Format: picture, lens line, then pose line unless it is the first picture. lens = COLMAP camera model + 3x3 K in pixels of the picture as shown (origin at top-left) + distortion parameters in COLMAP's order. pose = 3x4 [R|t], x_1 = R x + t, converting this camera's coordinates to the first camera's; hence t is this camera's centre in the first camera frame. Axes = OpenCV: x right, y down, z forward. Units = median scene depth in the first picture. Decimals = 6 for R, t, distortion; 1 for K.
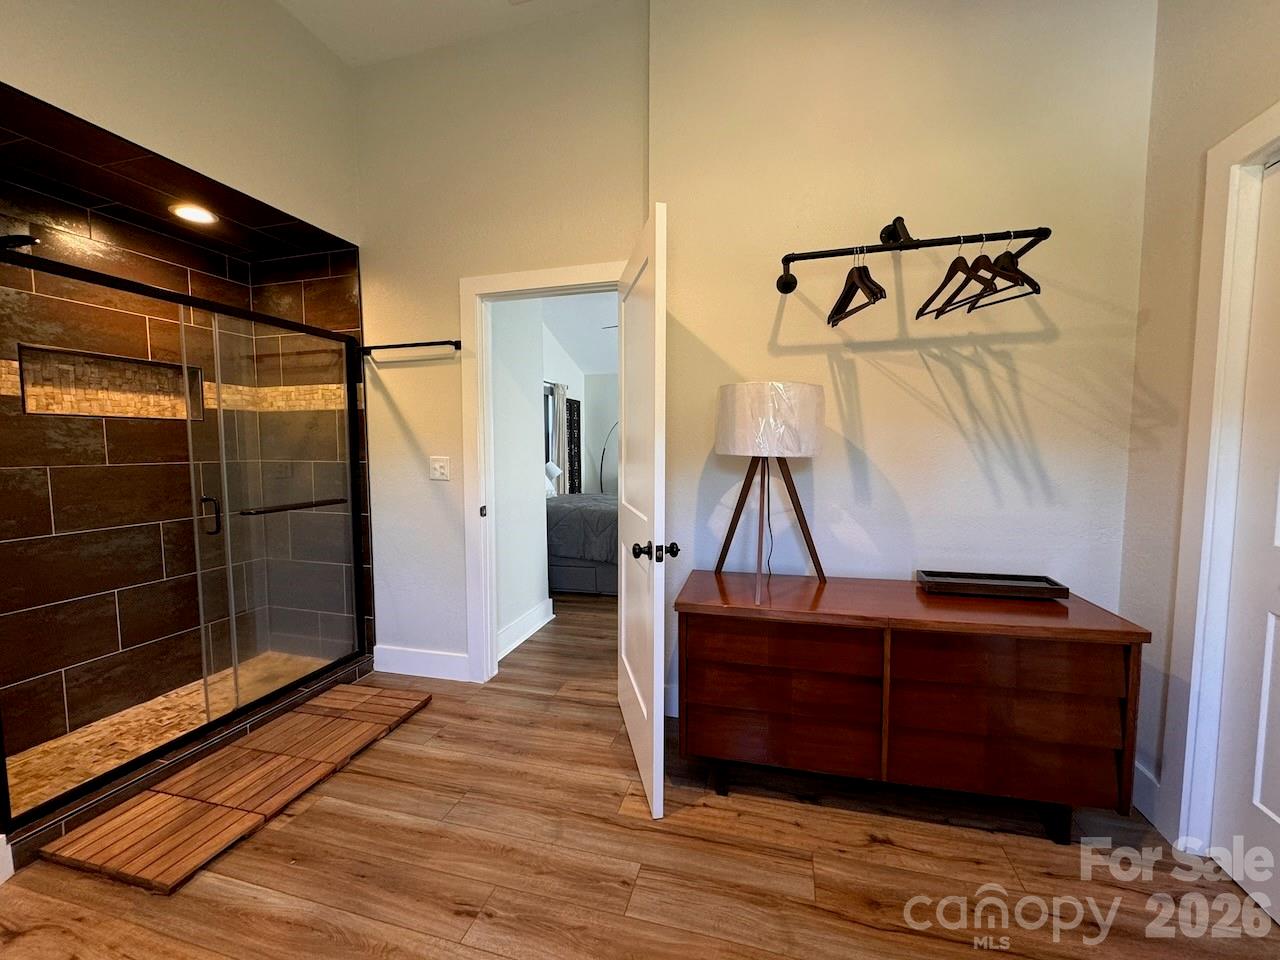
lens RADIAL K [[513.4, 0, 642.9], [0, 513.4, 478.8], [0, 0, 1]] dist [0.000555, -0.000502]
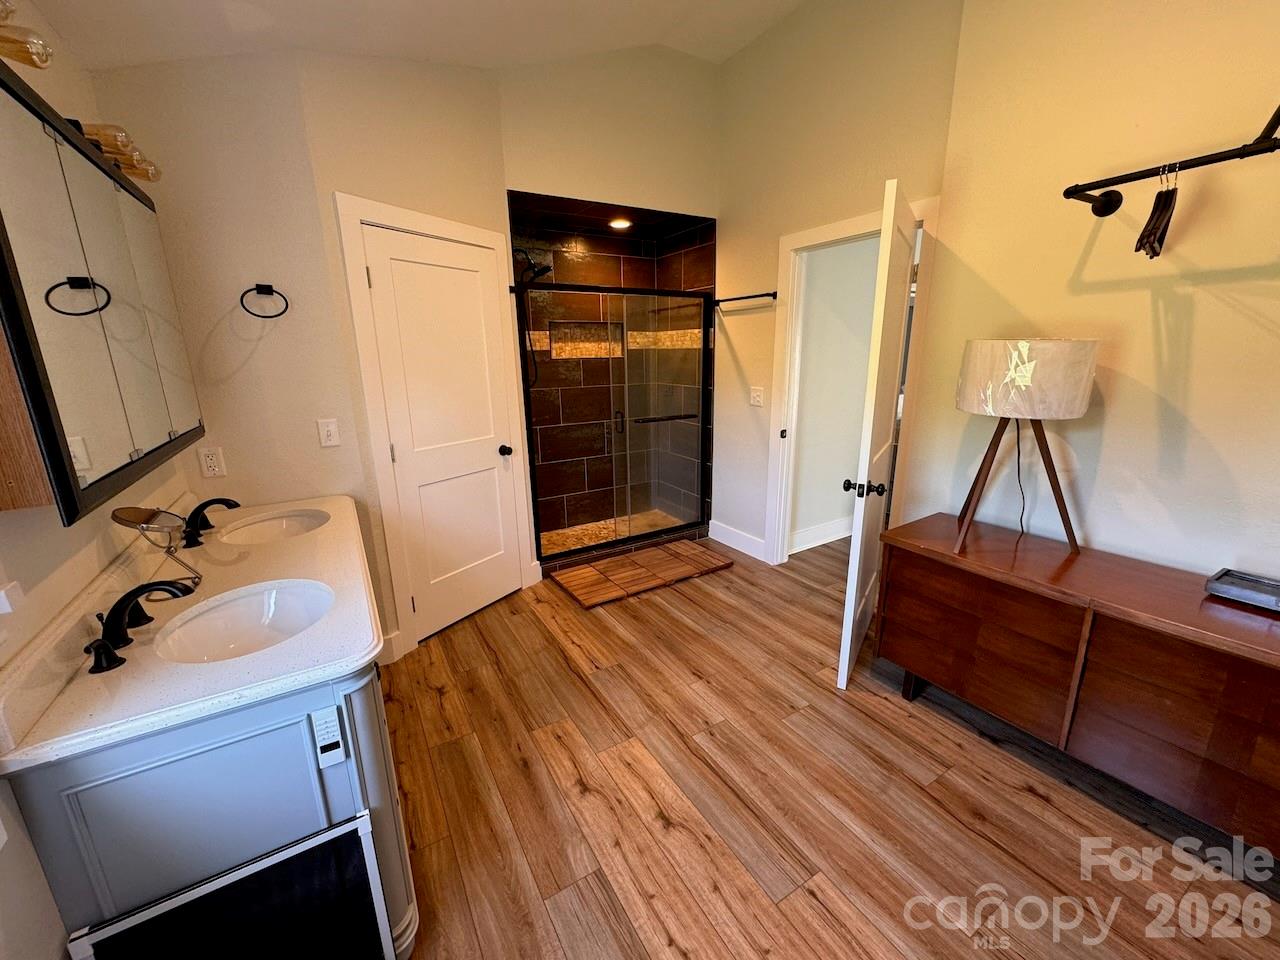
lens RADIAL K [[513.4, 0, 638.1], [0, 513.4, 482.7], [0, 0, 1]] dist [0.000555, -0.000502]
pose [[0.722701, 0.166026, -0.670924, 0.361067], [-0.033541, 0.978001, 0.205885, -0.081835], [0.690347, -0.126290, 0.712371, -0.177374]]
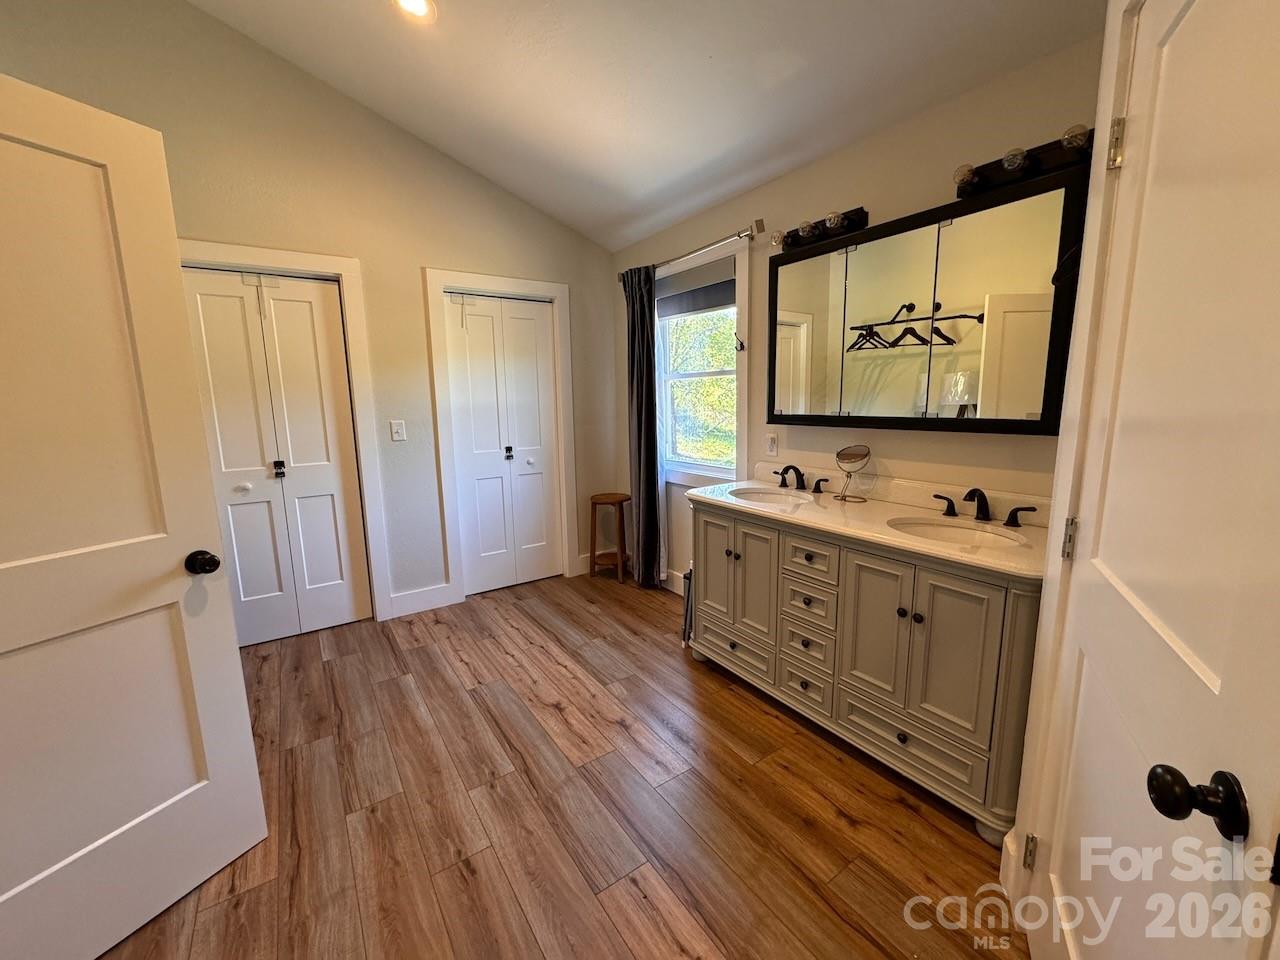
lens RADIAL K [[513.4, 0, 642.2], [0, 513.4, 478.7], [0, 0, 1]] dist [0.000555, -0.000502]
pose [[-0.770662, -0.076222, 0.632669, -0.808793], [0.068844, 0.977051, 0.201572, -0.085113], [-0.633514, 0.198899, -0.747729, 0.924716]]
